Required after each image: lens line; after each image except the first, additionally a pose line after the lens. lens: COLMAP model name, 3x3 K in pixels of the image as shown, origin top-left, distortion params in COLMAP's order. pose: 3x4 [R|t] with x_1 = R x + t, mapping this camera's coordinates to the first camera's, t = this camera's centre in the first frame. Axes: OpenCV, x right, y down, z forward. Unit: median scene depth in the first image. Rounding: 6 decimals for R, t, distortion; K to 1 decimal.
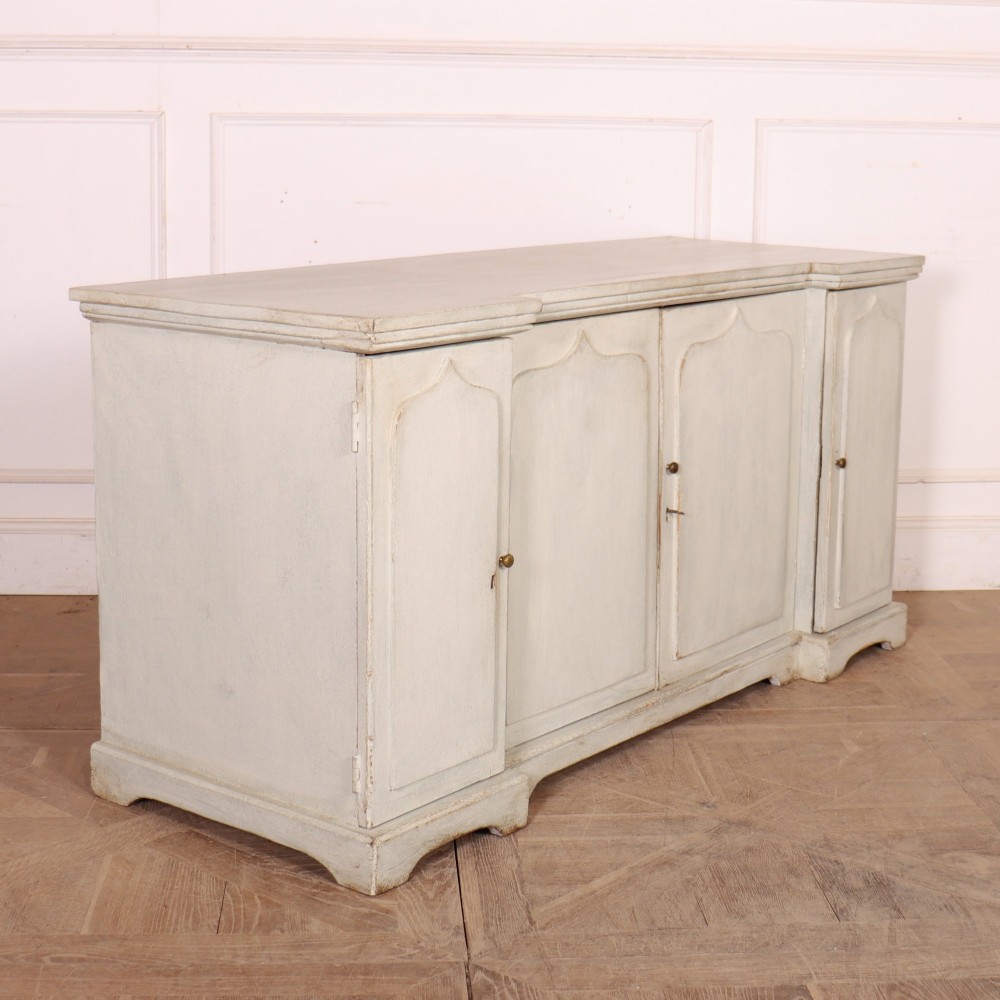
lens RADIAL K [[2043.1, 0, 508.9], [0, 2043.1, 471.0], [0, 0, 1]] dist [-0.146496, 0.000000]
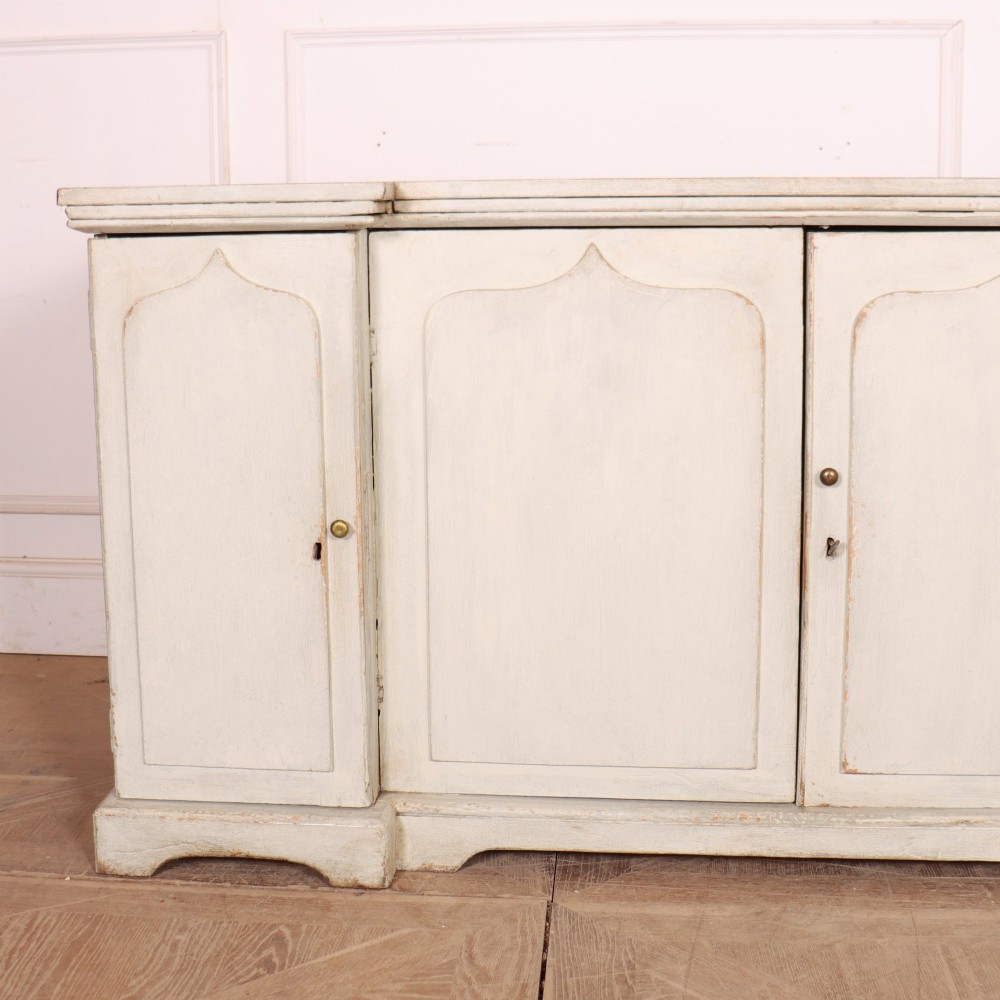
lens RADIAL K [[1616.1, 0, 408.5], [0, 1616.1, 472.7], [0, 0, 1]] dist [-0.143116, 0.000000]
pose [[0.979044, 0.005001, -0.203587, 0.026024], [-0.008787, 0.999805, -0.017697, 0.000023], [0.203459, 0.019115, 0.978897, 0.501657]]
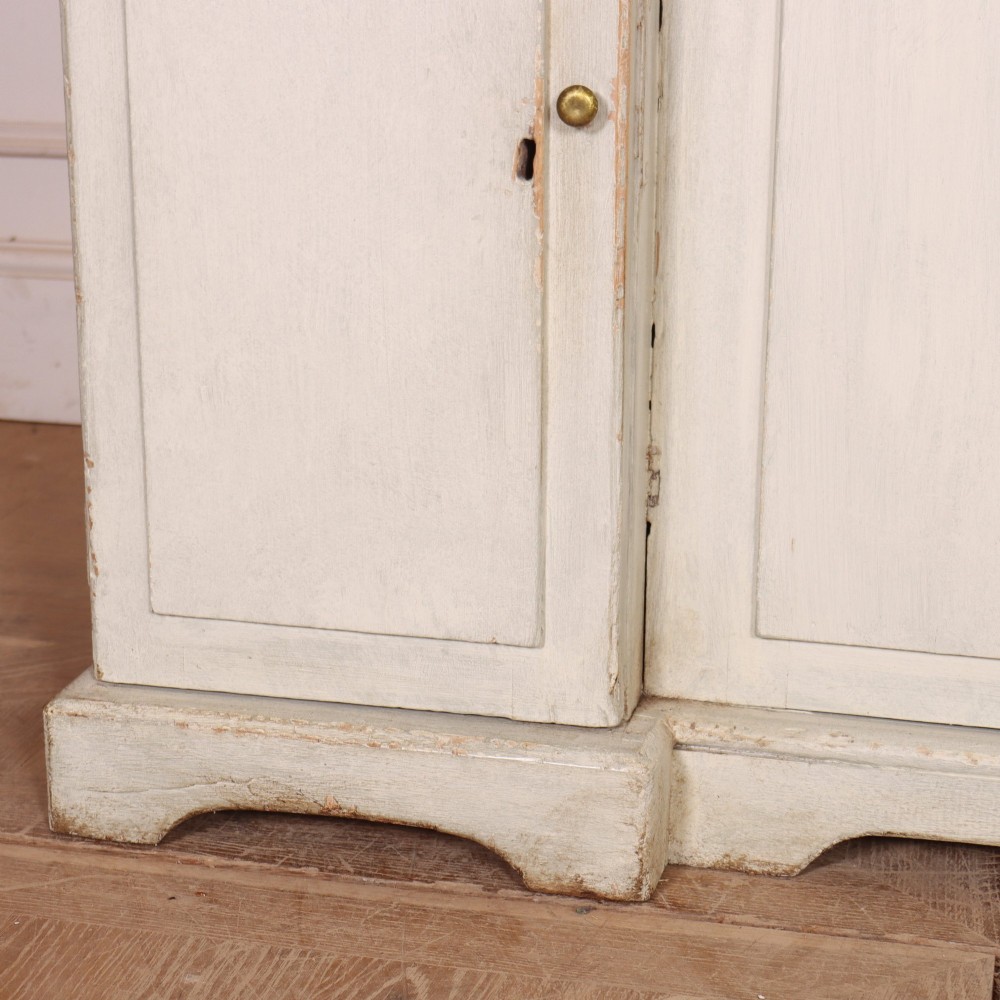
lens RADIAL K [[2358.9, 0, 379.3], [0, 2358.9, 627.7], [0, 0, 1]] dist [-0.013358, 0.000000]
pose [[0.936494, 0.090548, -0.338793, -0.006288], [-0.042690, 0.988342, 0.146145, 0.034193], [0.348076, -0.122401, 0.929441, 0.670671]]
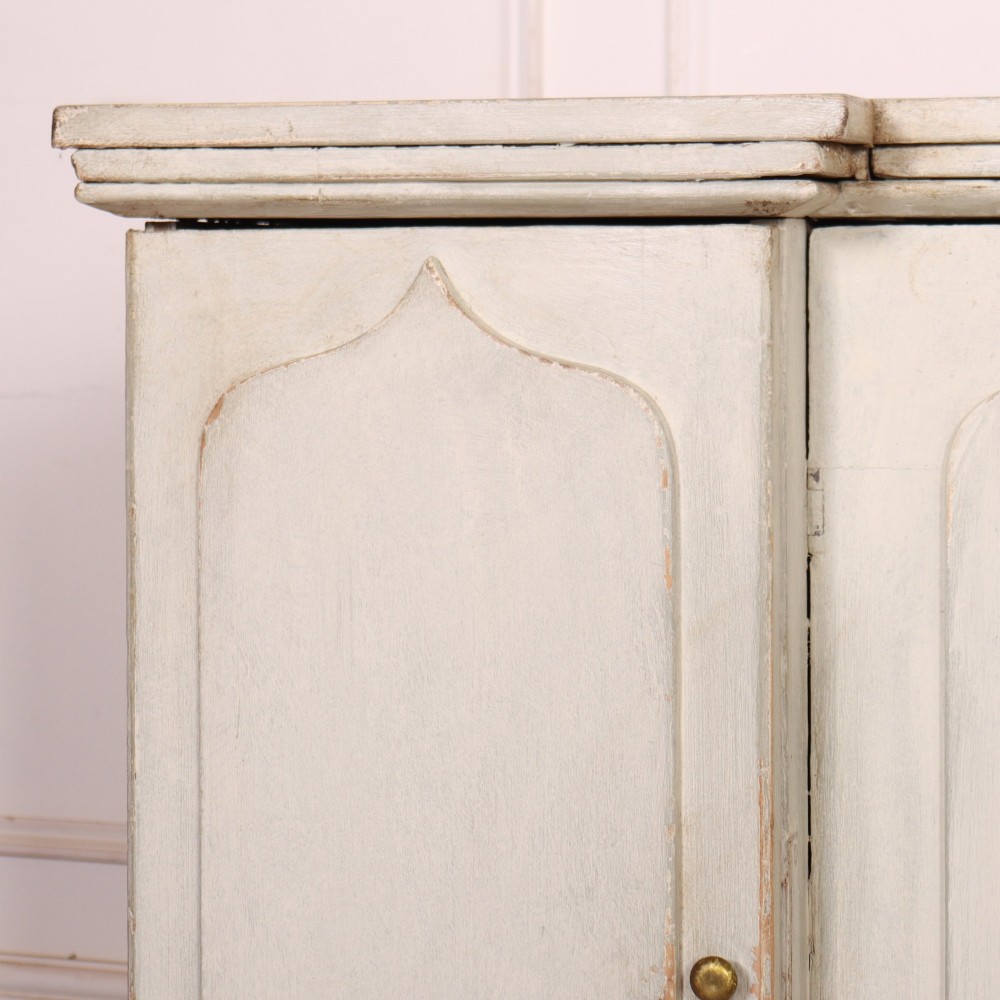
lens RADIAL K [[2945.7, 0, 430.5], [0, 2945.7, 291.8], [0, 0, 1]] dist [0.001872, 0.000000]
pose [[0.926216, -0.011132, -0.376828, 0.005604], [-0.056607, 0.984125, -0.168208, -0.011418], [0.372718, 0.177128, 0.910882, 0.640971]]
